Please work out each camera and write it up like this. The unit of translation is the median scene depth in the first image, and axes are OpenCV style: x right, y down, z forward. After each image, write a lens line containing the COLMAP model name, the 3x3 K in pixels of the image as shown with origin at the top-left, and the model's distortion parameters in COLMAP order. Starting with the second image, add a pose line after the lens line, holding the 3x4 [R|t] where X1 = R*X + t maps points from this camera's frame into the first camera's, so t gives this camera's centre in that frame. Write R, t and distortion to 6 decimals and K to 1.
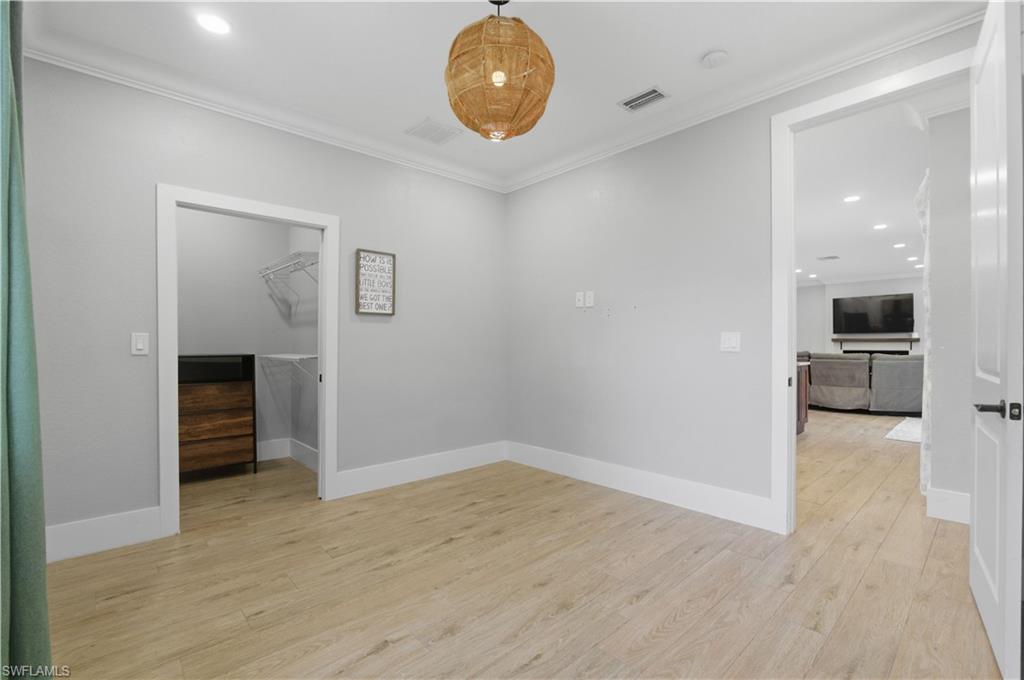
lens RADIAL K [[434.0, 0, 522.7], [0, 434.0, 344.6], [0, 0, 1]] dist [-0.014811, 0.002208]
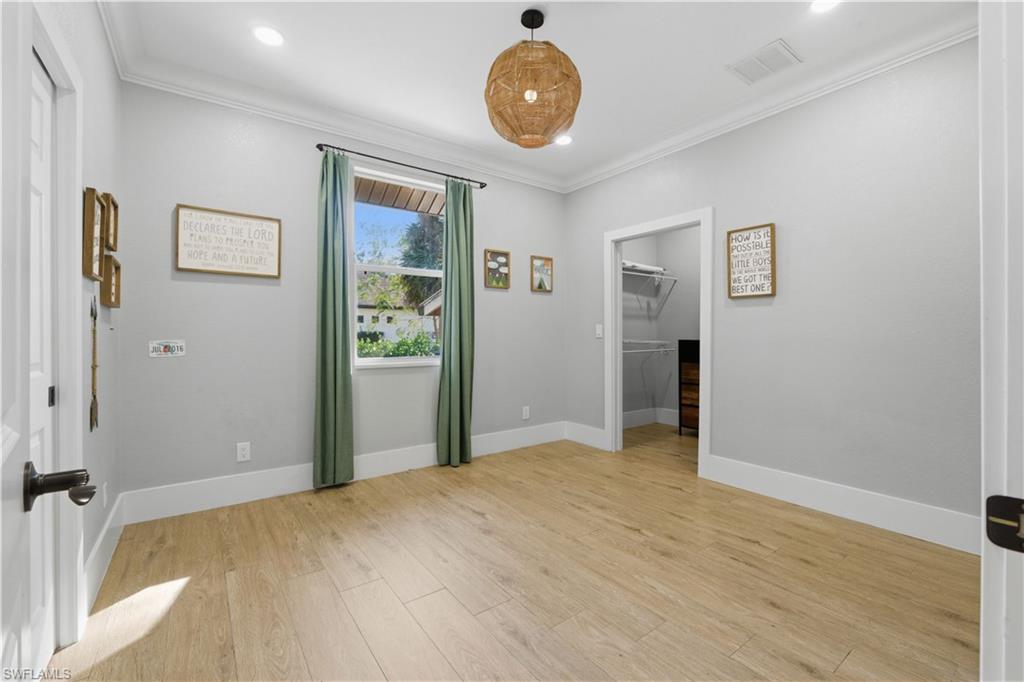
lens RADIAL K [[434.0, 0, 517.4], [0, 434.0, 333.9], [0, 0, 1]] dist [-0.014811, 0.002208]
pose [[-0.092305, 0.000585, -0.995731, 0.696944], [0.000966, 0.999999, 0.000498, 0.006987], [0.995730, -0.000916, -0.092305, 0.692213]]
